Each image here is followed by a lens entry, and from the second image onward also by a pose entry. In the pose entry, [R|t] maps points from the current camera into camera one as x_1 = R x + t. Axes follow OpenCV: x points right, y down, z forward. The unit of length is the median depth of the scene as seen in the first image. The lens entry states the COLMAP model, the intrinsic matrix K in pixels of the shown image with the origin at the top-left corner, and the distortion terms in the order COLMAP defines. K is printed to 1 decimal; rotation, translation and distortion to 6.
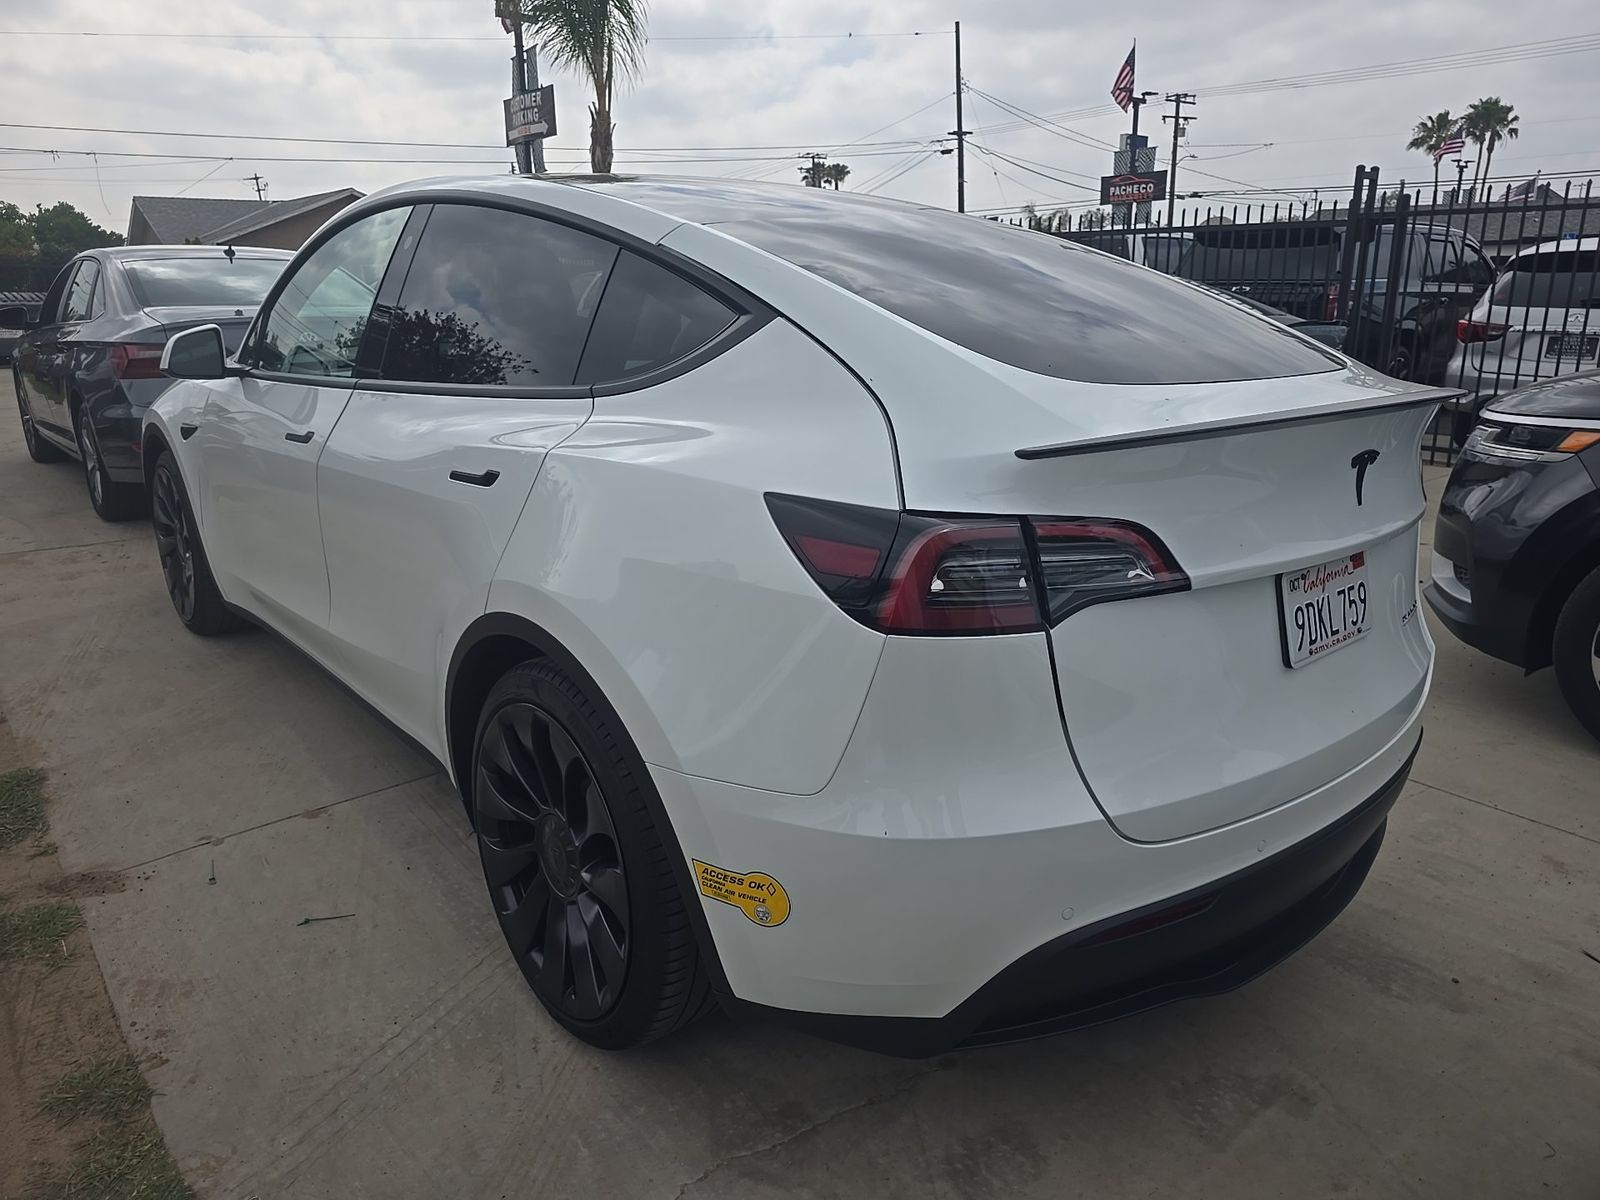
lens RADIAL K [[1067.1, 0, 806.6], [0, 1067.1, 594.3], [0, 0, 1]] dist [0.038823, -0.038725]
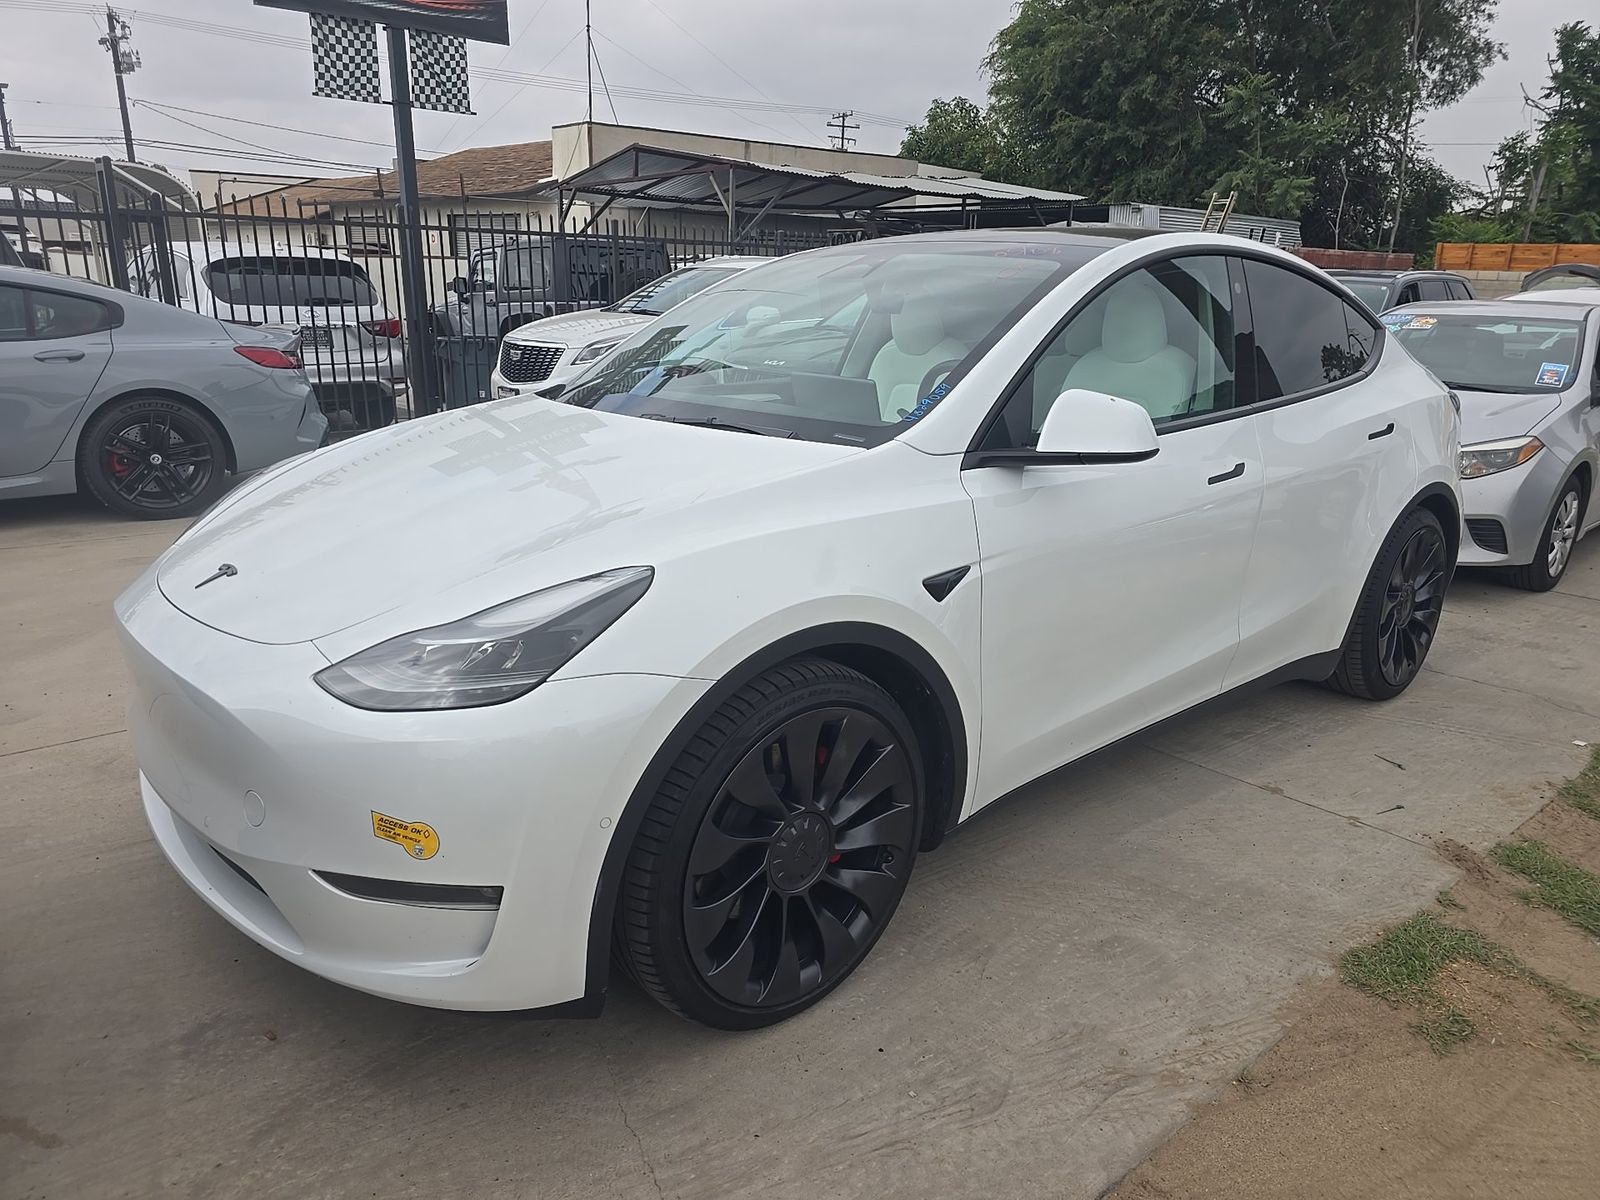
lens RADIAL K [[1075.6, 0, 800.0], [0, 1075.6, 600.0], [0, 0, 1]] dist [0.028043, -0.024655]
pose [[-0.008080, -0.282982, 0.959091, -1.557435], [0.264119, 0.924458, 0.274988, -0.445037], [-0.964456, 0.255536, 0.067271, 1.416294]]
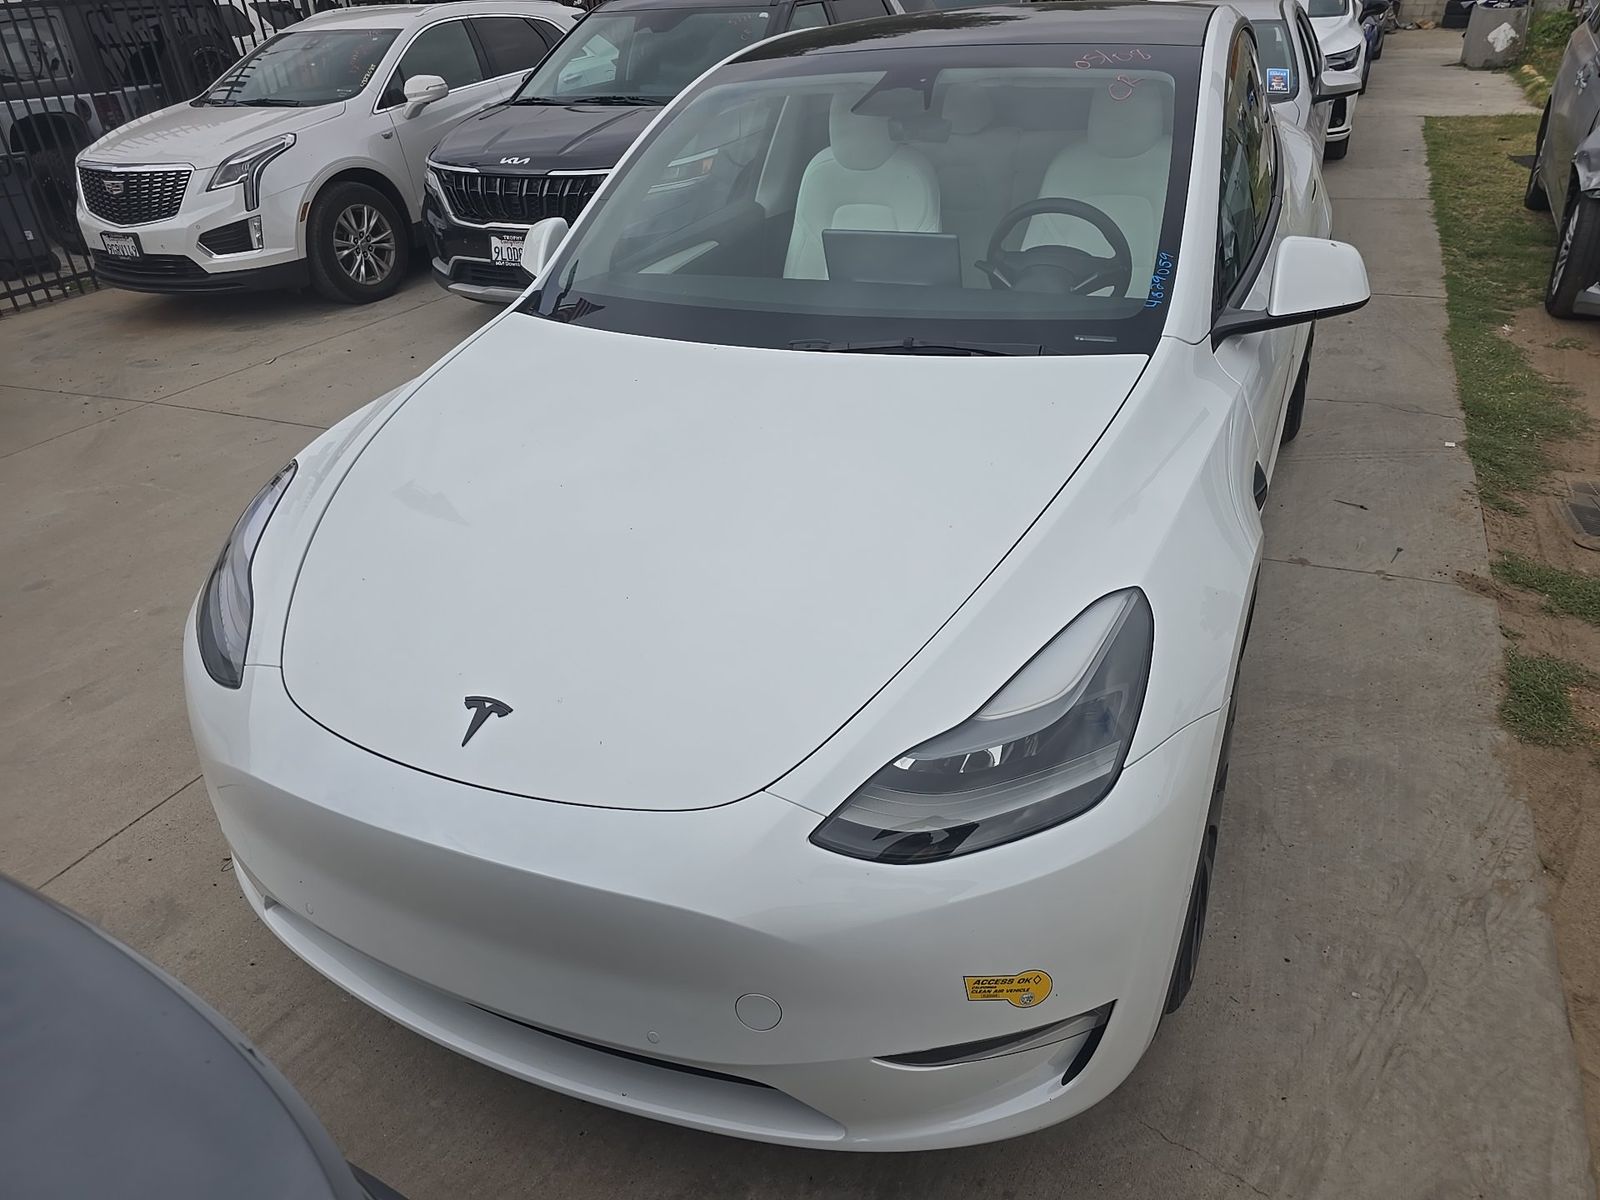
lens RADIAL K [[1090.4, 0, 800.0], [0, 1090.4, 600.0], [0, 0, 1]] dist [0.004372, 0.003125]
pose [[-0.410562, -0.438445, 0.799503, -1.288156], [0.311748, 0.756477, 0.574939, -0.678137], [-0.856885, 0.485291, -0.173896, 1.799851]]
